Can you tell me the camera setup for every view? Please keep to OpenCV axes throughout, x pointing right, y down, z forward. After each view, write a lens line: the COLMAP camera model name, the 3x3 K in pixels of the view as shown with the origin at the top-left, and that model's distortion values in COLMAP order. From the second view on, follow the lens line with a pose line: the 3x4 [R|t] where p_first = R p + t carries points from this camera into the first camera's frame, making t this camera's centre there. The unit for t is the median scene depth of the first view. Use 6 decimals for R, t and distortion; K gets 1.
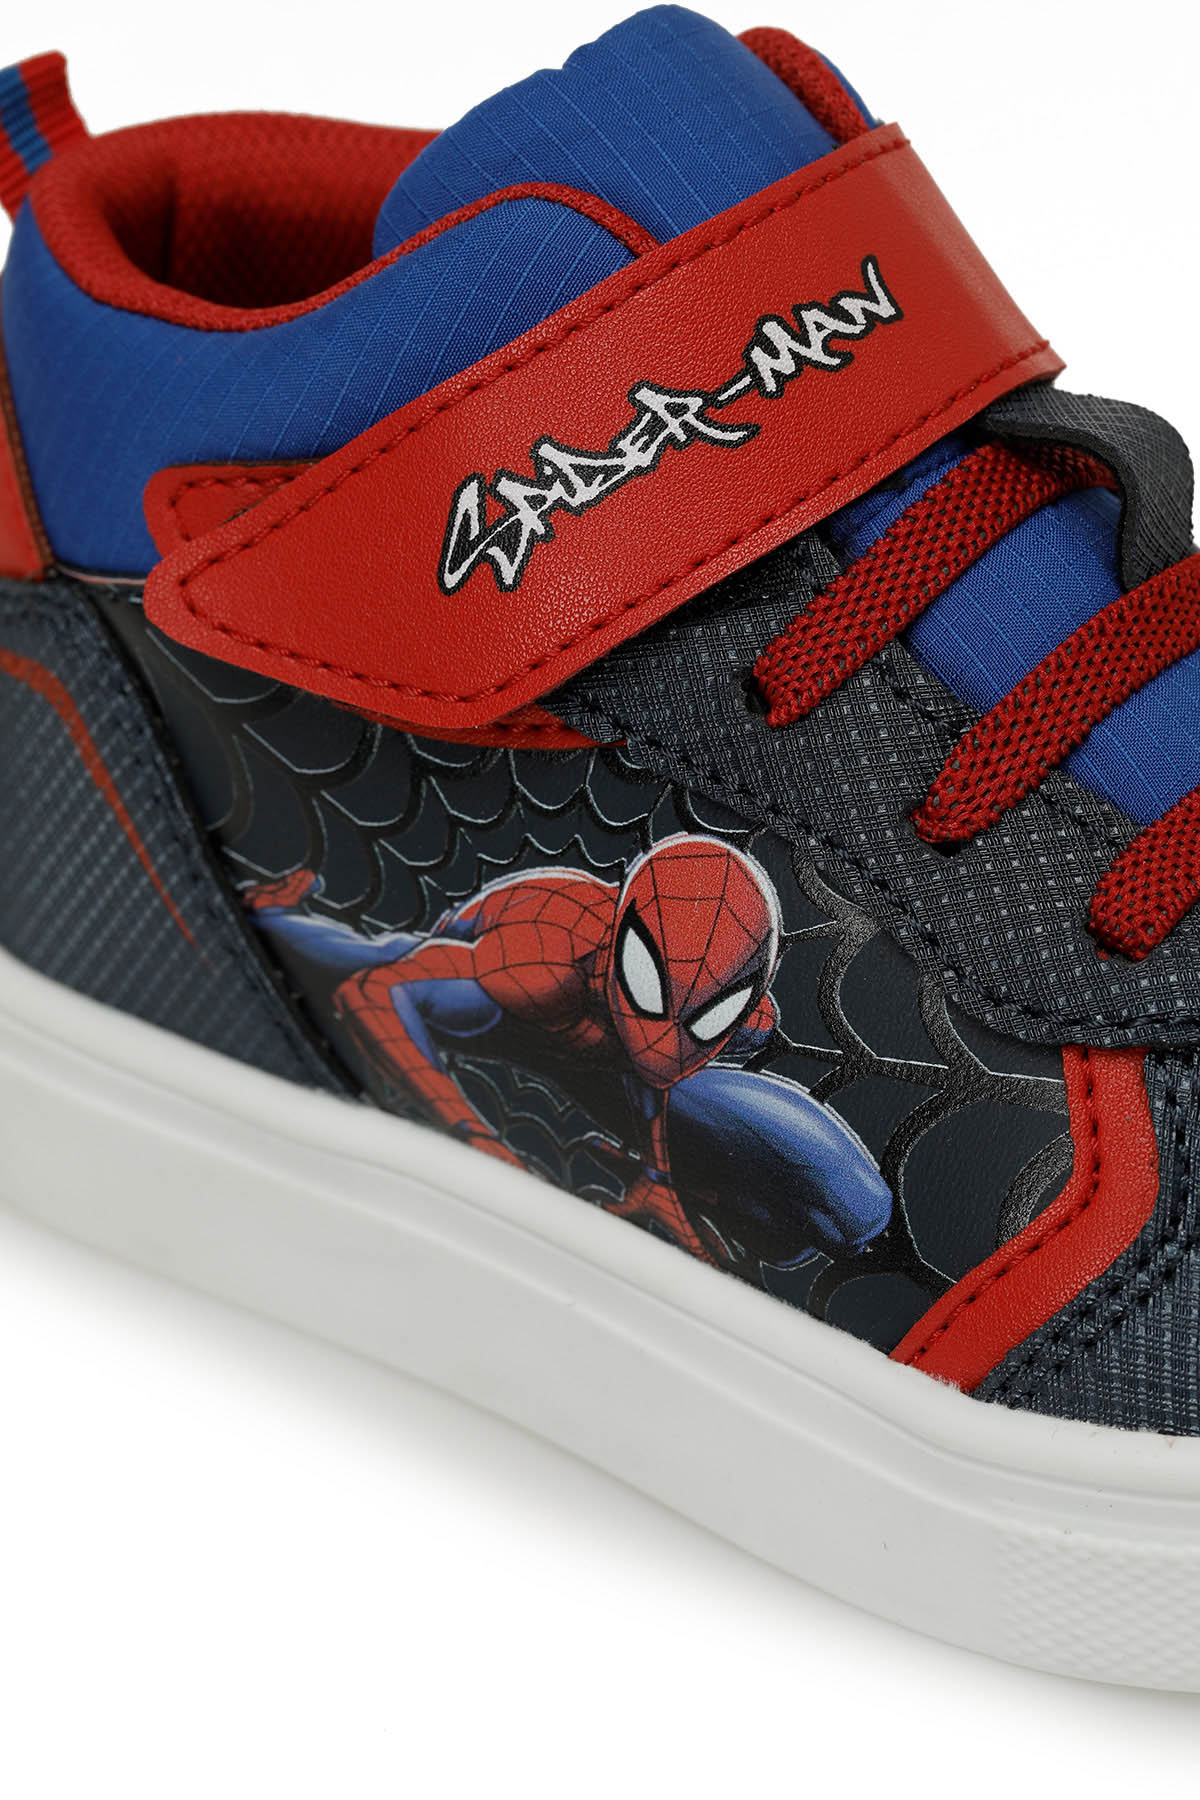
lens RADIAL K [[6387.9, 0, 600.0], [0, 6387.9, 900.0], [0, 0, 1]] dist [0.038601, -1.200728]
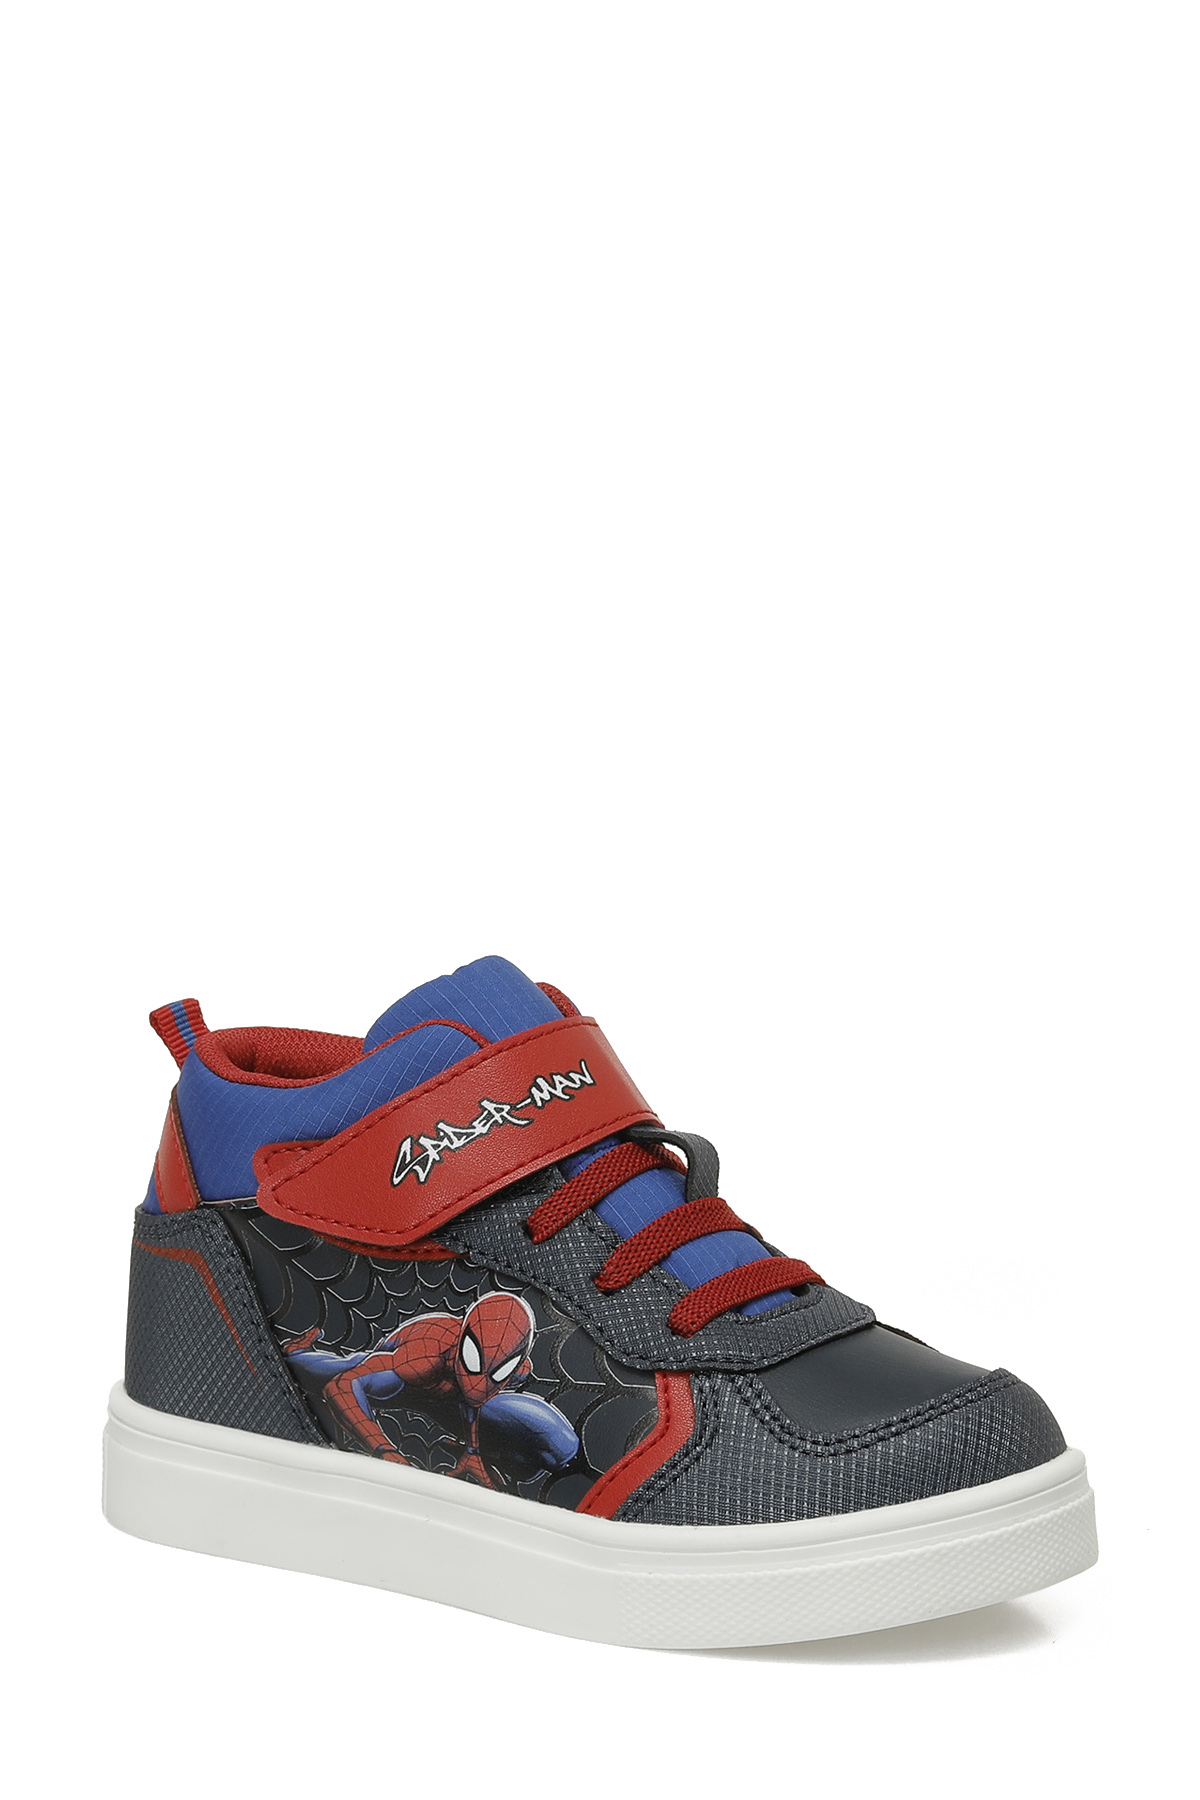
lens RADIAL K [[6387.9, 0, 600.0], [0, 6387.9, 900.0], [0, 0, 1]] dist [0.038601, -1.200728]
pose [[0.996259, 0.058146, 0.063923, -0.103446], [-0.038903, 0.962338, -0.269059, 0.469672], [-0.077160, 0.265565, 0.961000, -1.244640]]
